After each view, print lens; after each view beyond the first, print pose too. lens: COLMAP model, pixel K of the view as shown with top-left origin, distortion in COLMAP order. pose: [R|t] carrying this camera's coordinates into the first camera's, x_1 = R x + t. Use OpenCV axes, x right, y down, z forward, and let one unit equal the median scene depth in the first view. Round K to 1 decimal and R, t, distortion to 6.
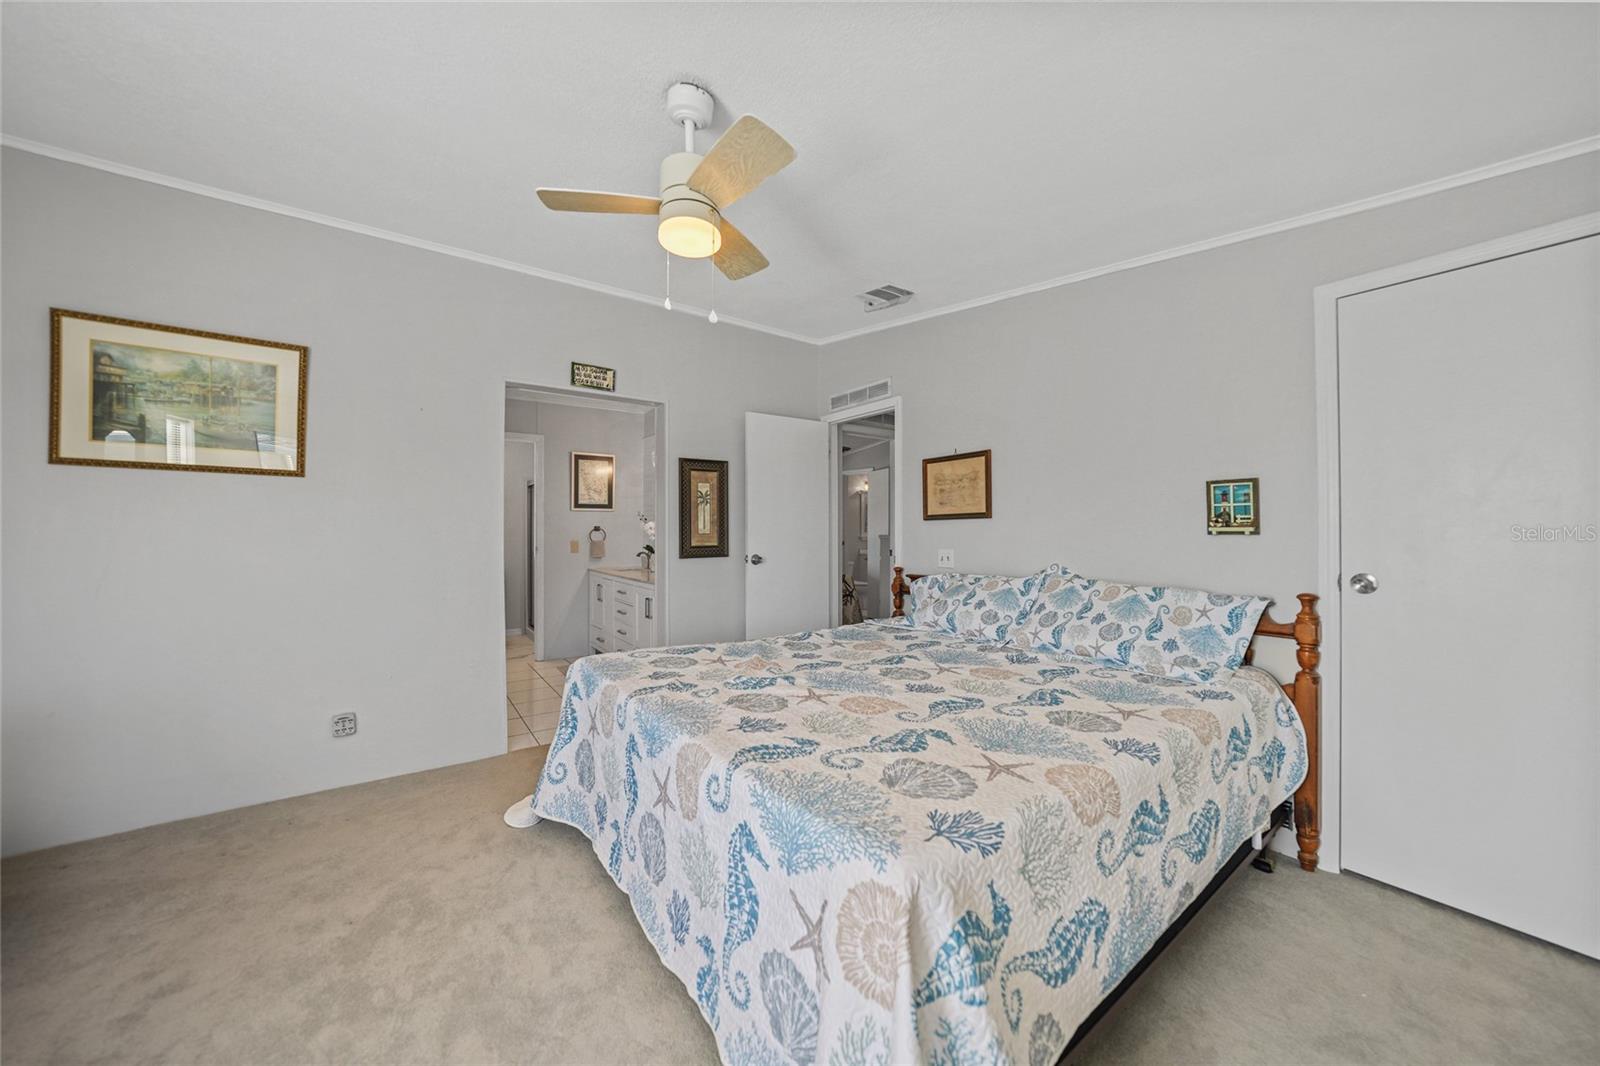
lens RADIAL K [[561.2, 0, 805.9], [0, 561.2, 529.7], [0, 0, 1]] dist [-0.027715, 0.005583]
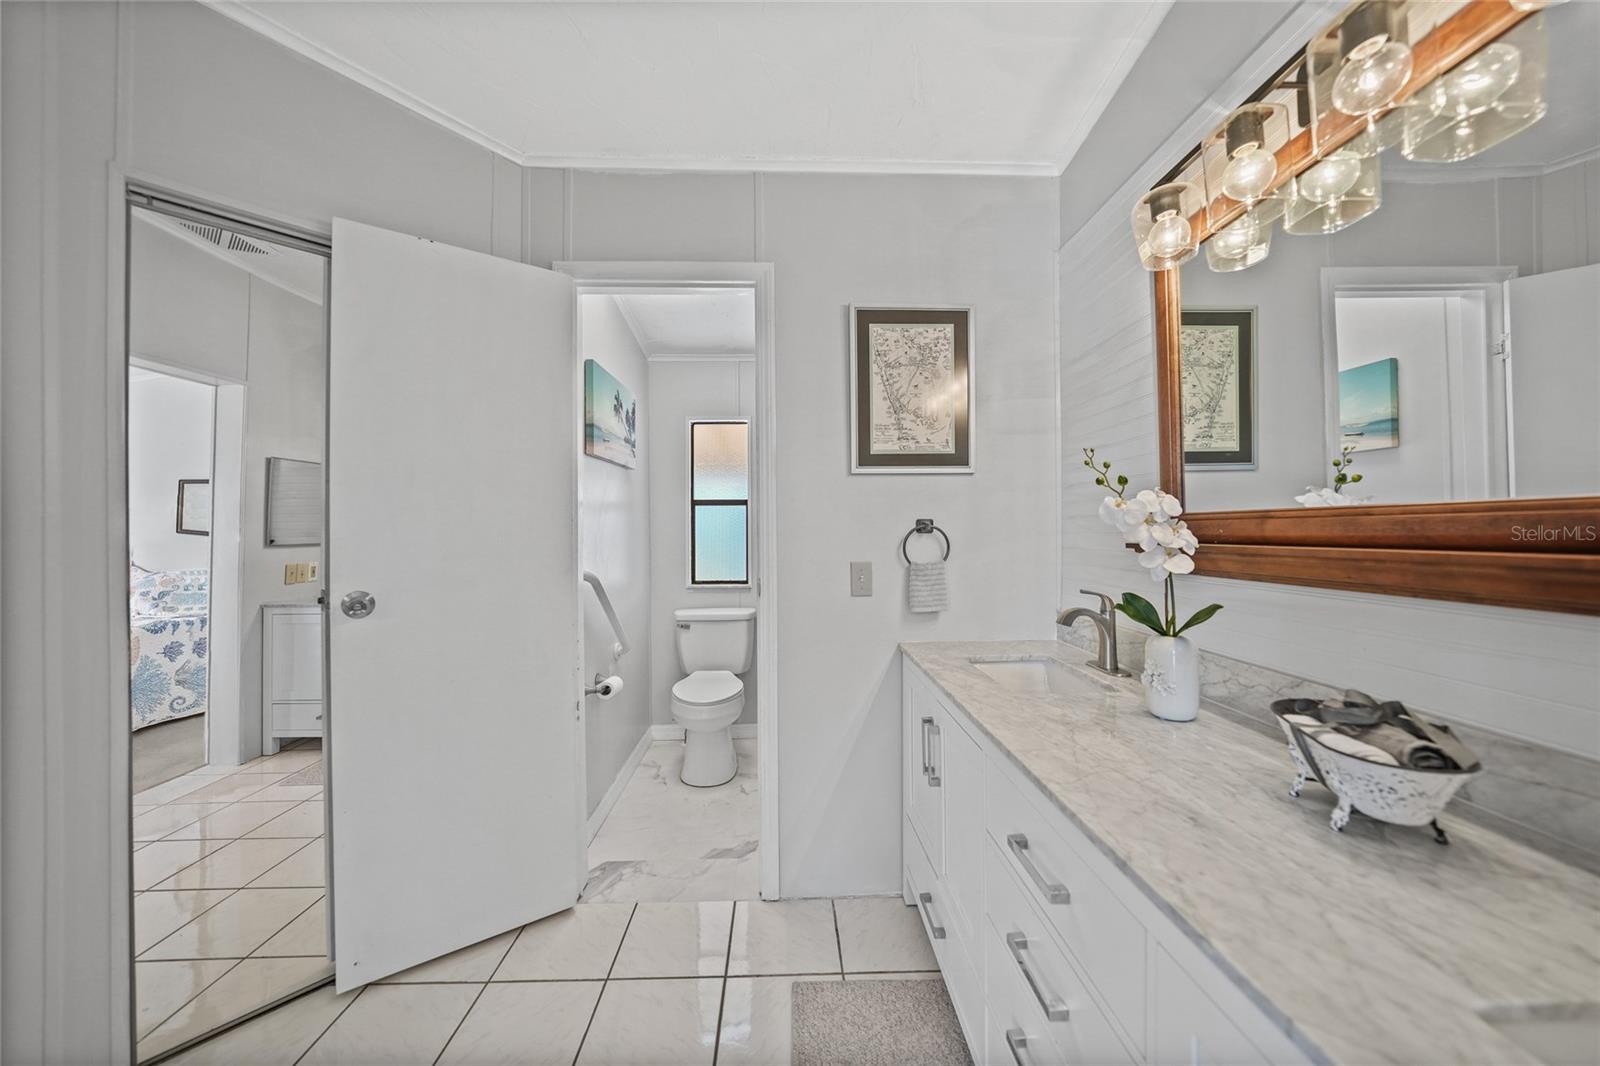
lens RADIAL K [[561.2, 0, 788.5], [0, 561.2, 528.2], [0, 0, 1]] dist [-0.027715, 0.005583]
pose [[0.809760, -0.013301, -0.586611, -0.244528], [0.010467, 0.999911, -0.008224, 0.001214], [0.586668, 0.000520, 0.809827, 0.686110]]
